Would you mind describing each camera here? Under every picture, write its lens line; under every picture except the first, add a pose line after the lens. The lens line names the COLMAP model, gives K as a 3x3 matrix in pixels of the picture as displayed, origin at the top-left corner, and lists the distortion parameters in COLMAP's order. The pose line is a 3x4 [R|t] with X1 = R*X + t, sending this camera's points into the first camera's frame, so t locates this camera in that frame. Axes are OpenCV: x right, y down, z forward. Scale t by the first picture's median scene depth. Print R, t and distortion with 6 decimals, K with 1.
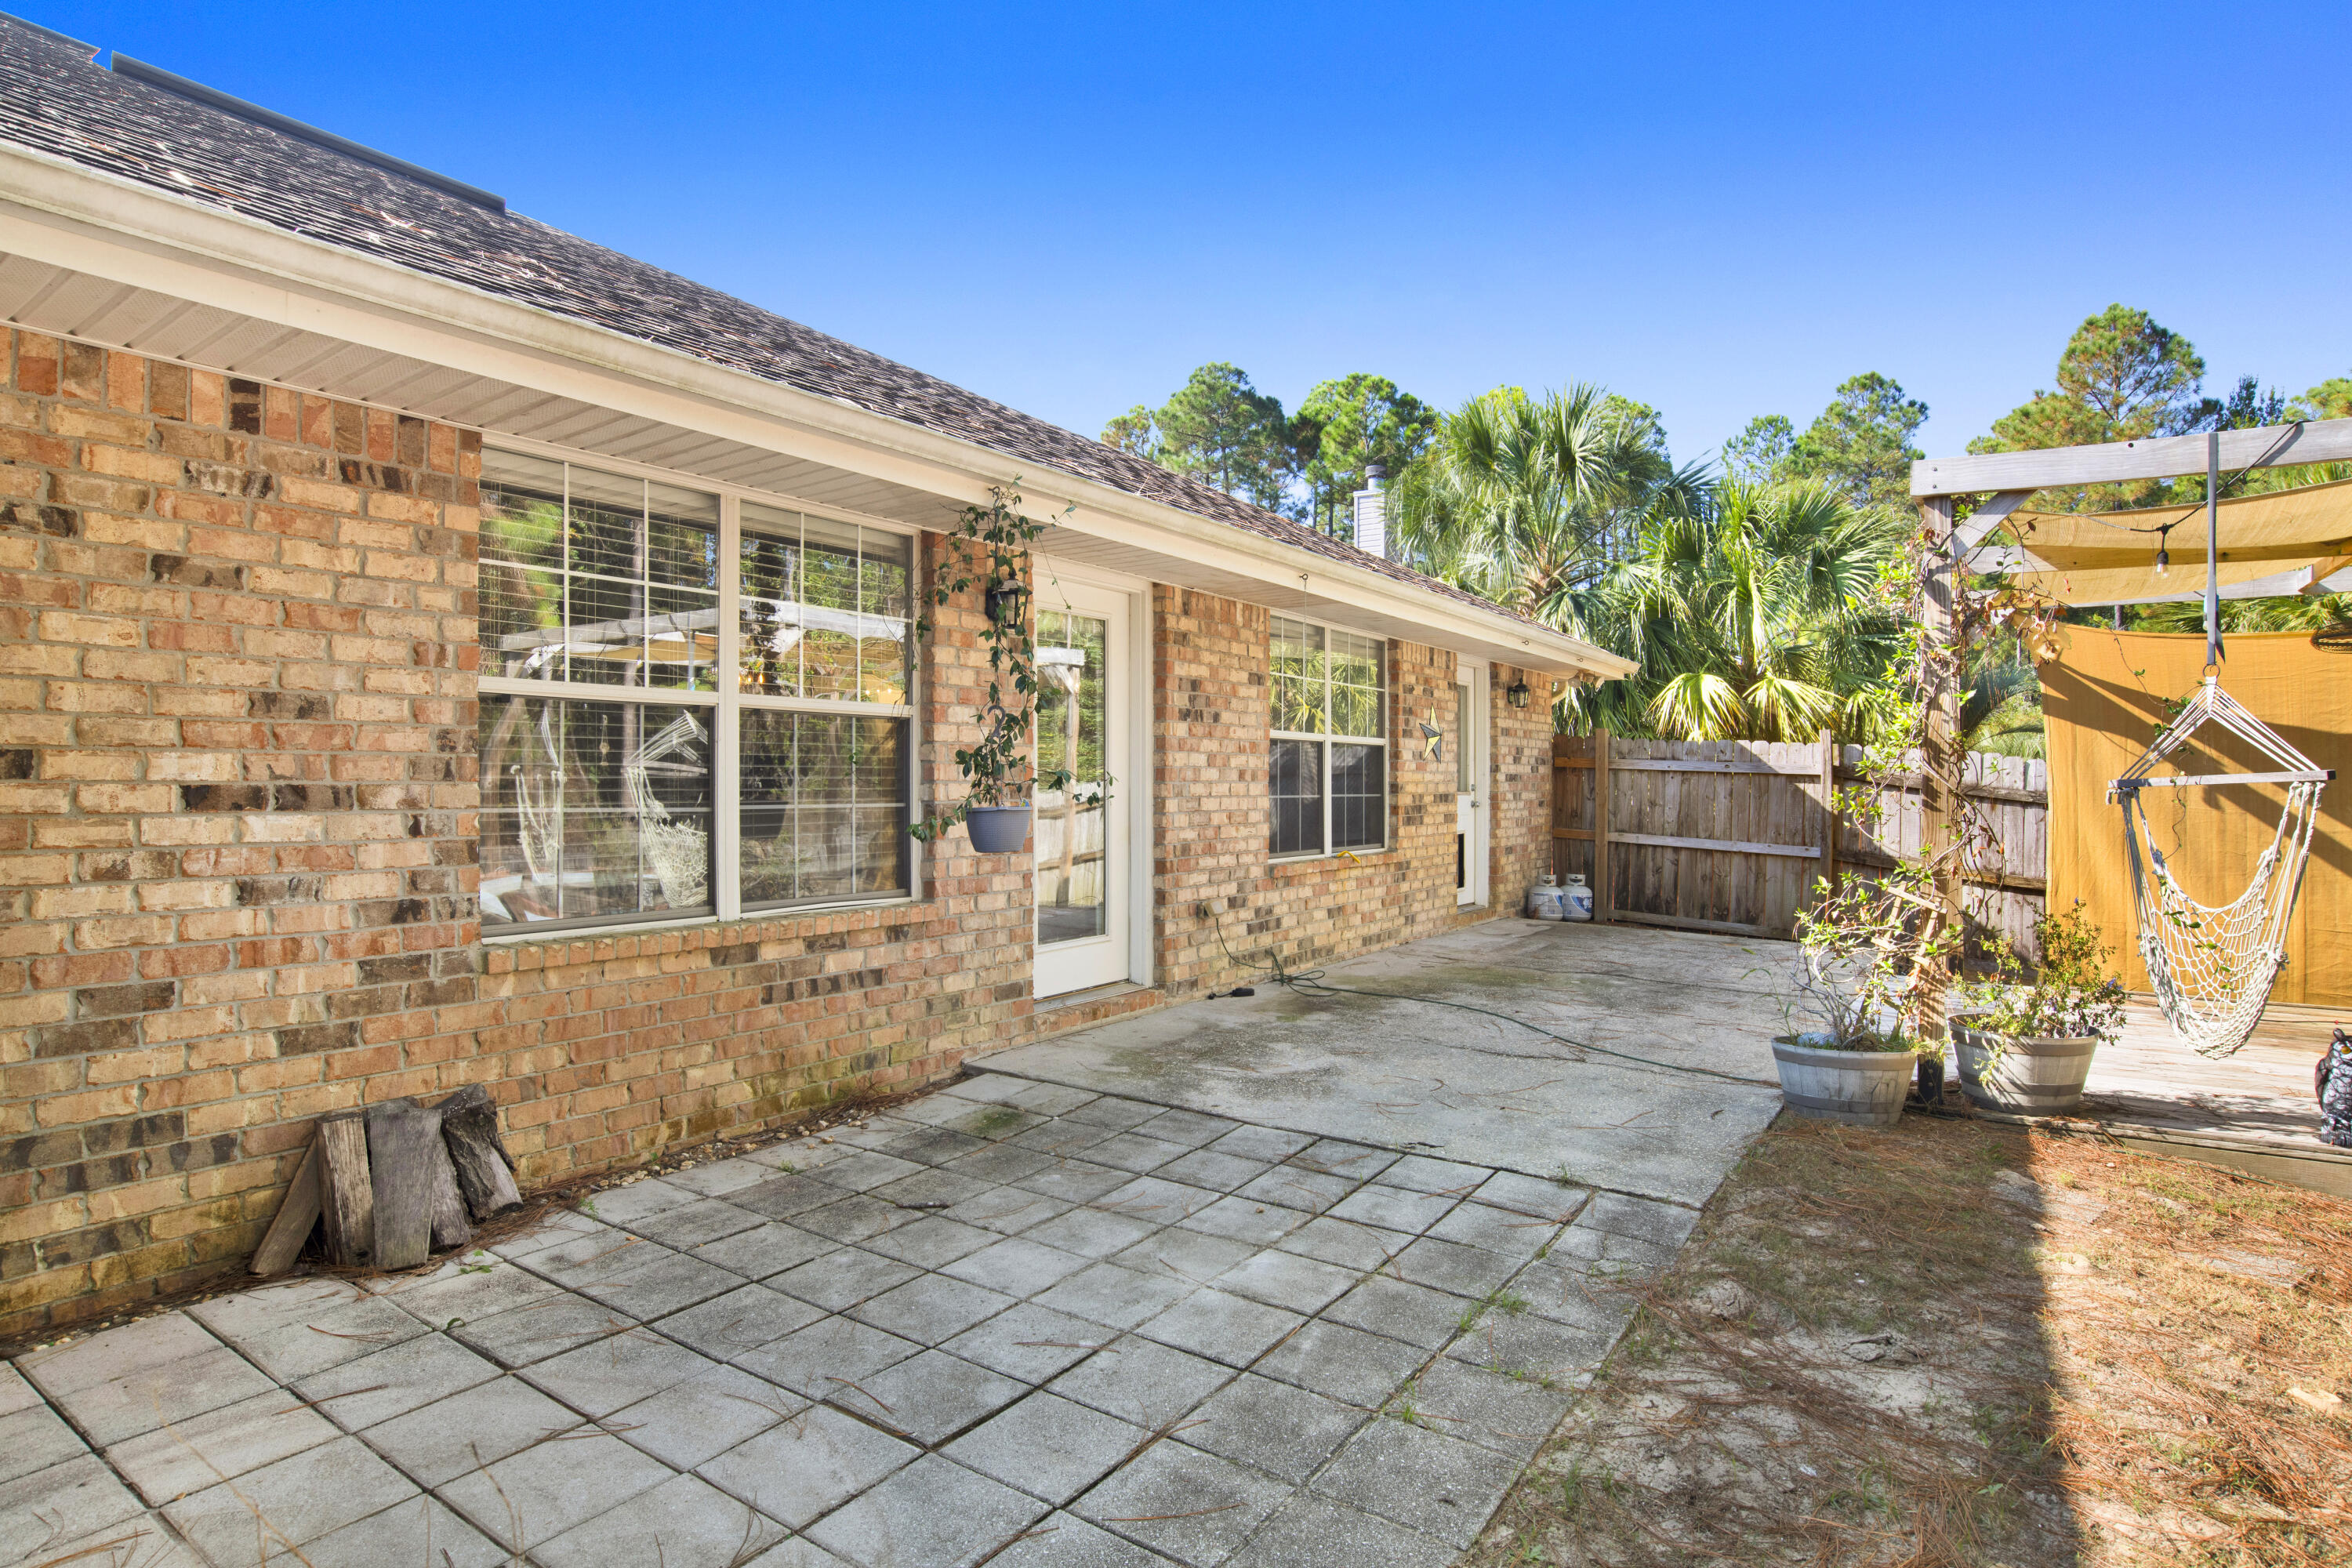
lens RADIAL K [[1213.7, 0, 1171.2], [0, 1213.7, 772.8], [0, 0, 1]] dist [-0.035789, 0.000759]
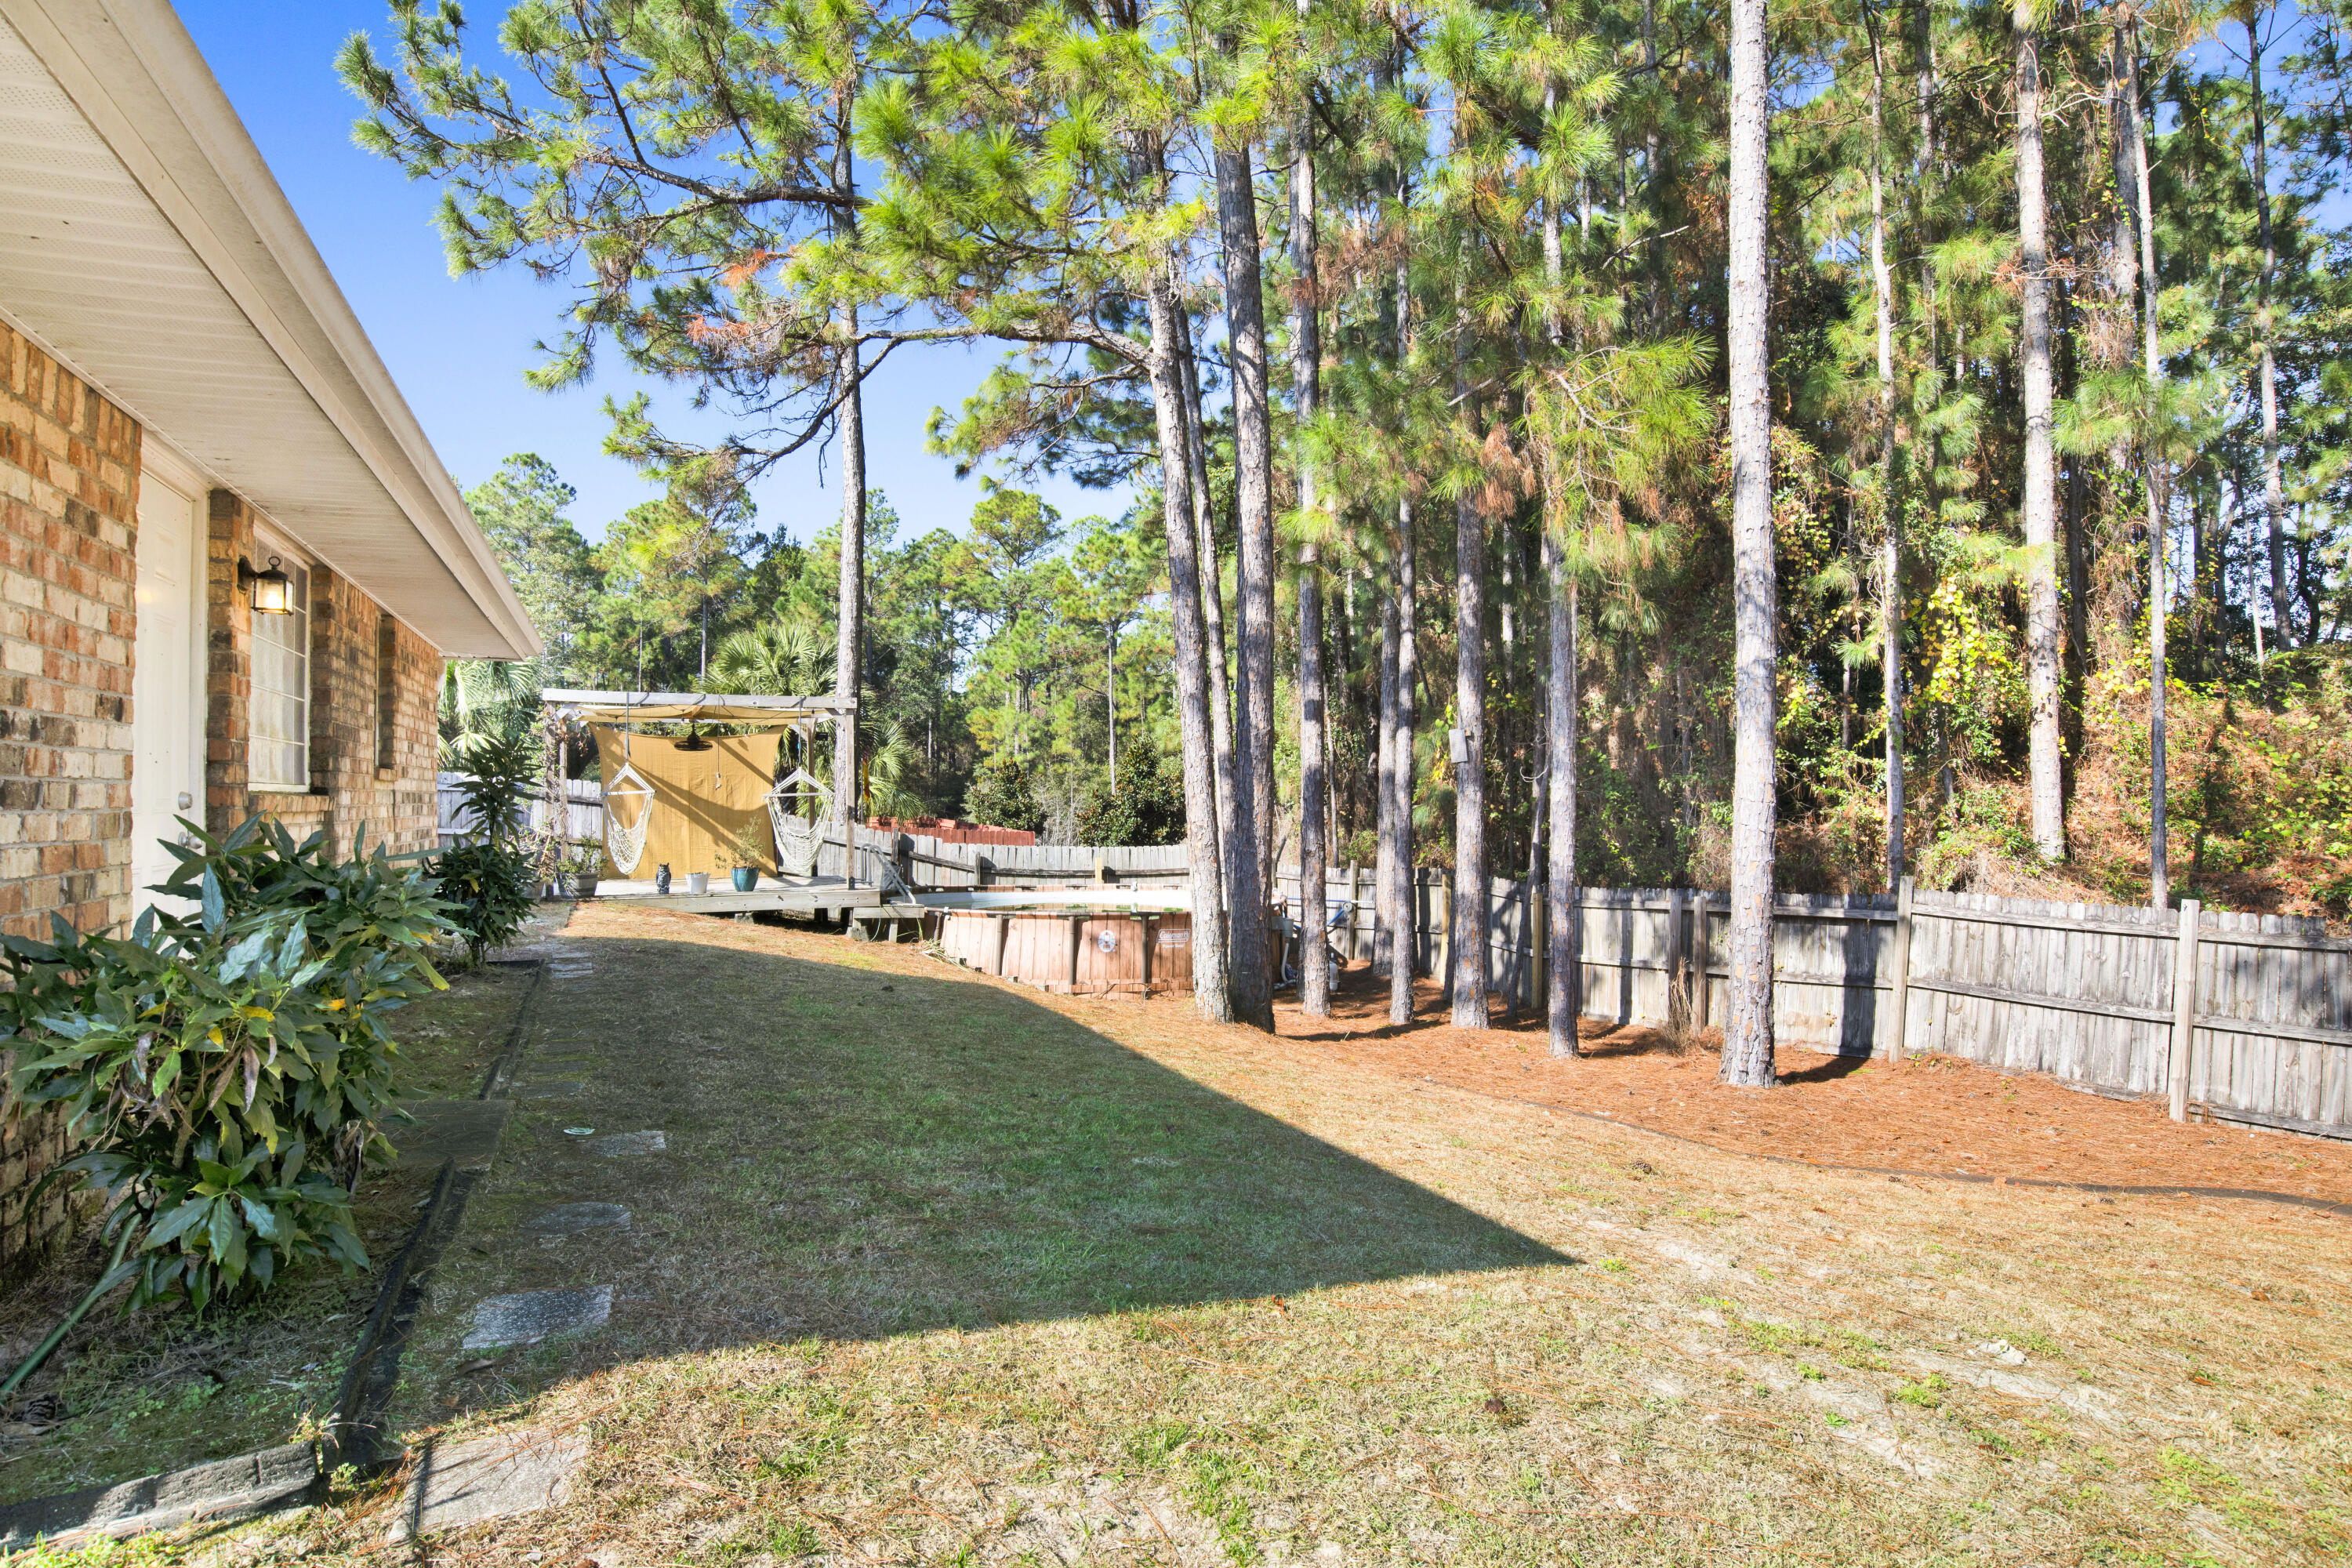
lens RADIAL K [[1213.7, 0, 1167.8], [0, 1213.7, 782.6], [0, 0, 1]] dist [-0.035789, 0.000759]
pose [[0.525387, 0.000333, 0.850863, -0.124524], [0.005381, 0.999979, -0.003714, -0.000166], [-0.850846, 0.006530, 0.525374, -0.212779]]
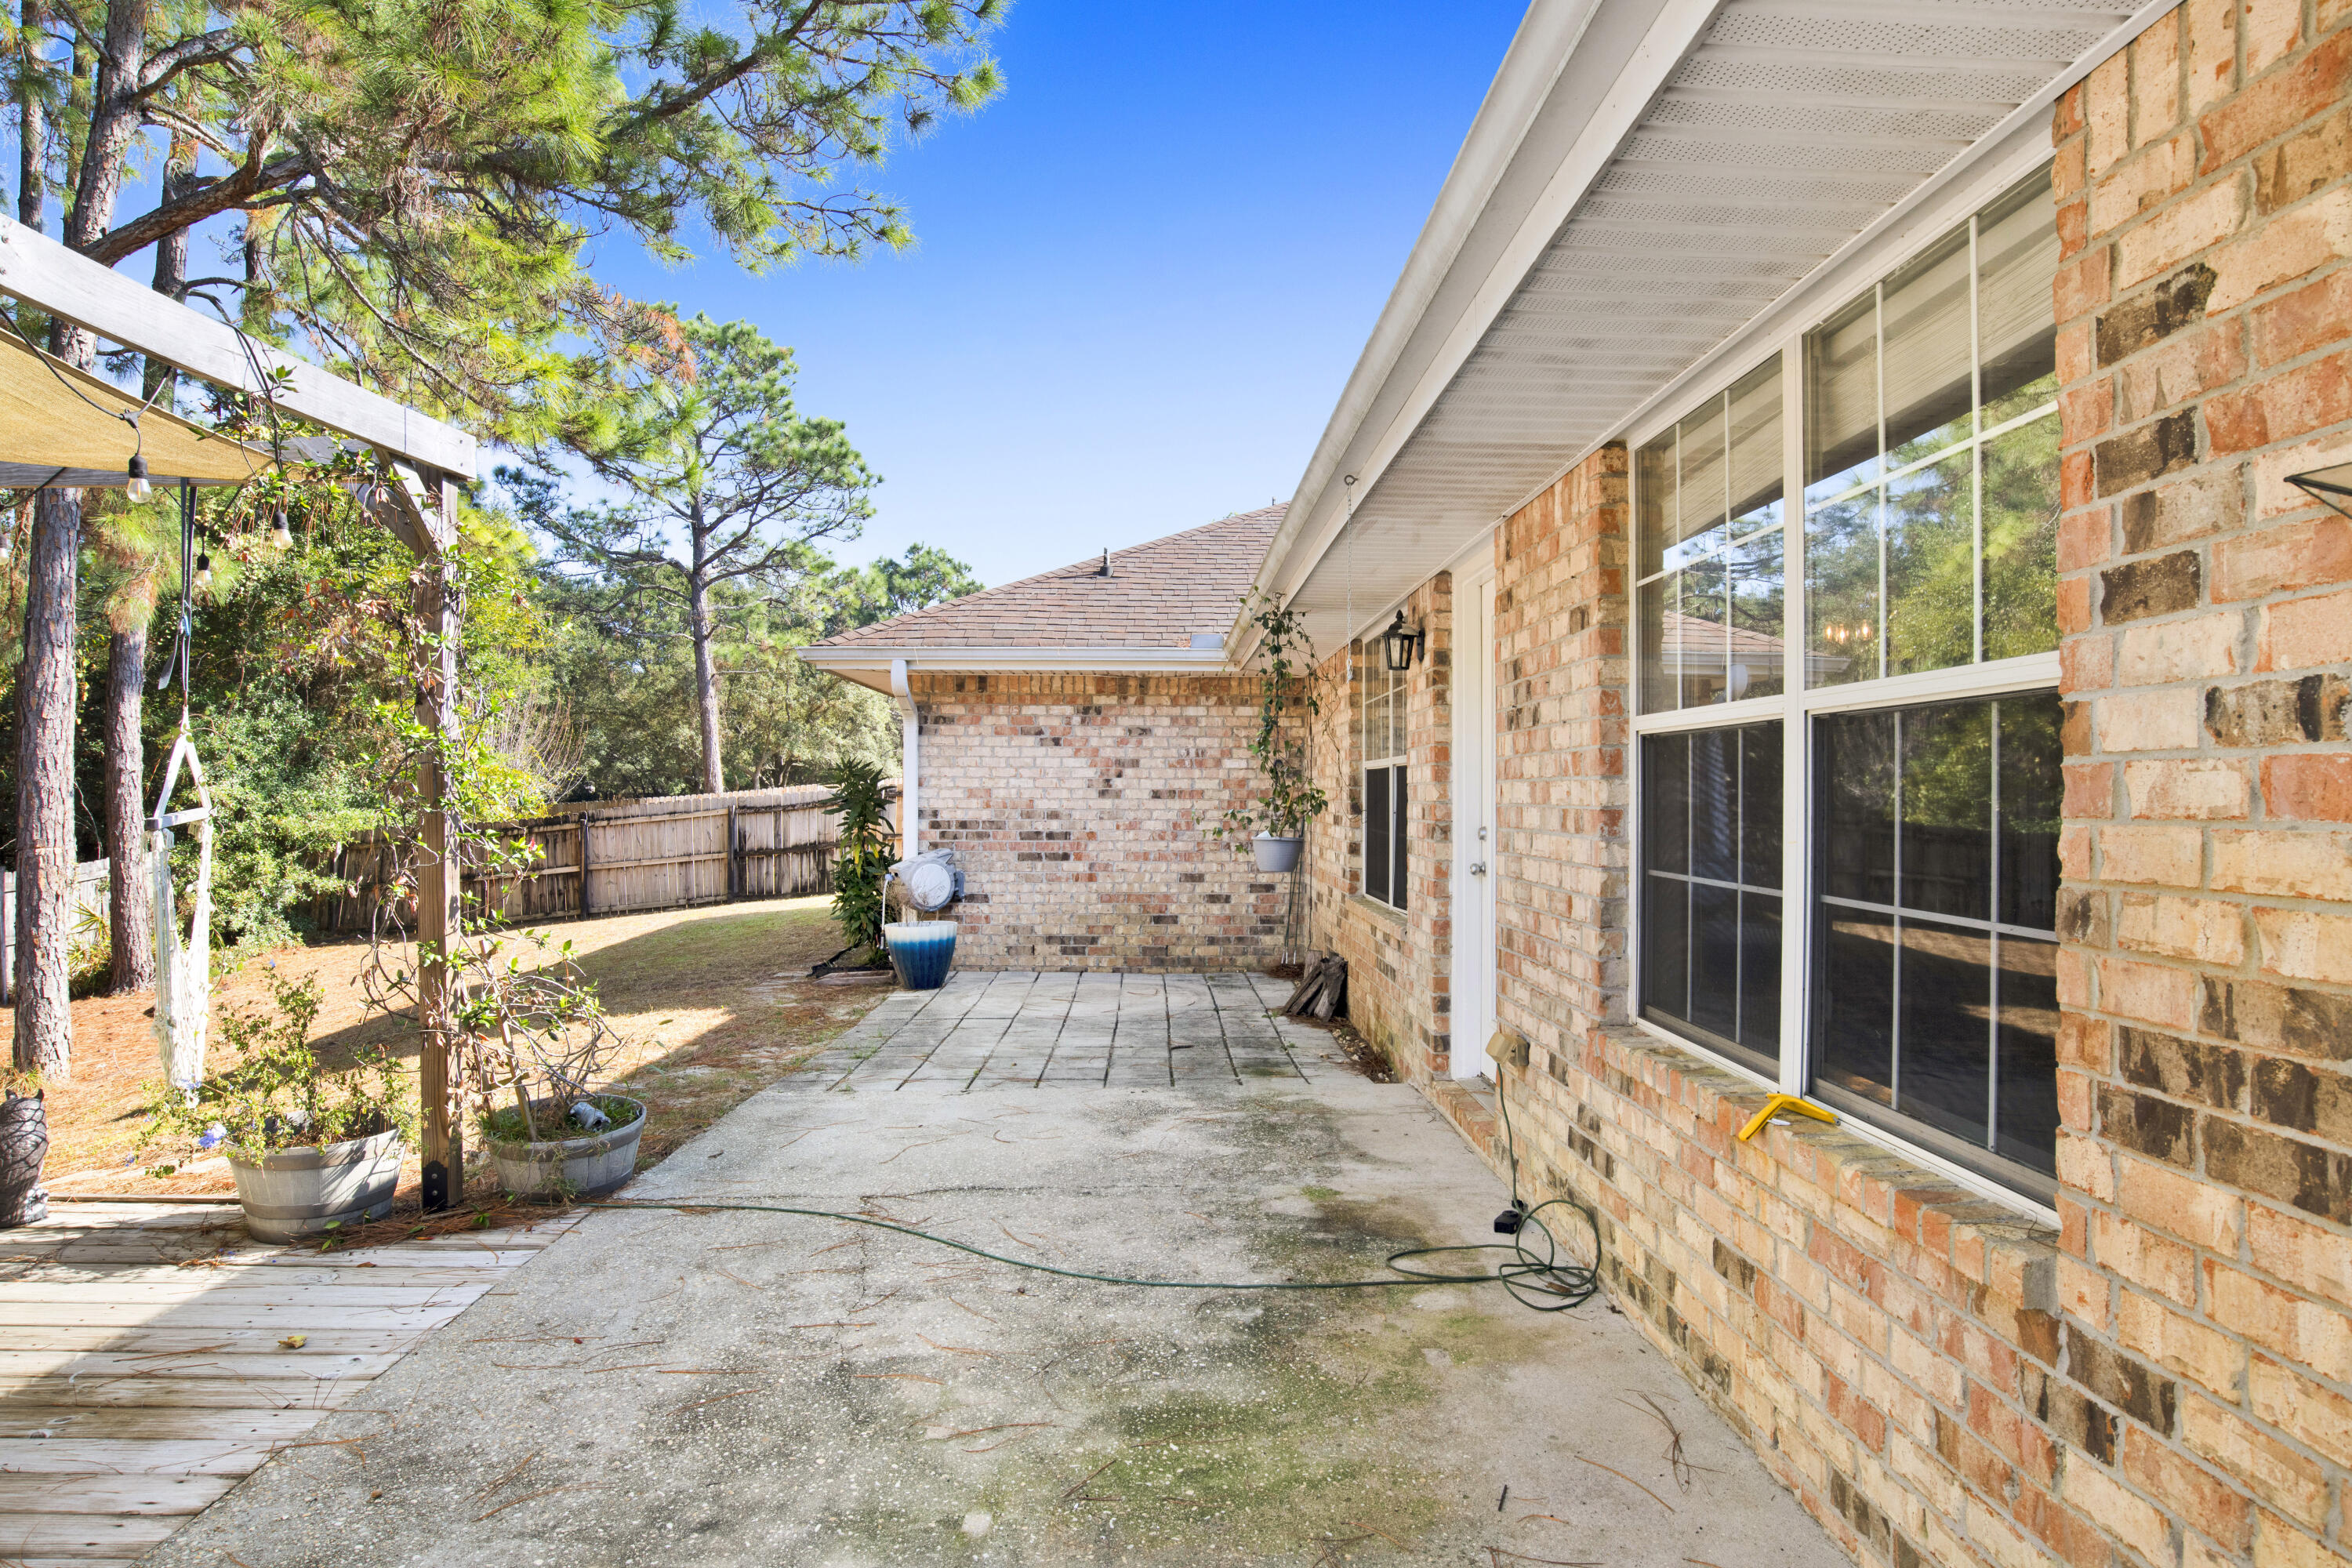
lens RADIAL K [[1358.2, 0, 1174.8], [0, 1358.2, 794.7], [0, 0, 1]] dist [0.000320, 0.000014]
pose [[-0.811587, -0.012065, -0.584108, 0.083071], [-0.007440, 0.999919, -0.010317, -0.000292], [0.584185, -0.004027, -0.811611, 0.219519]]
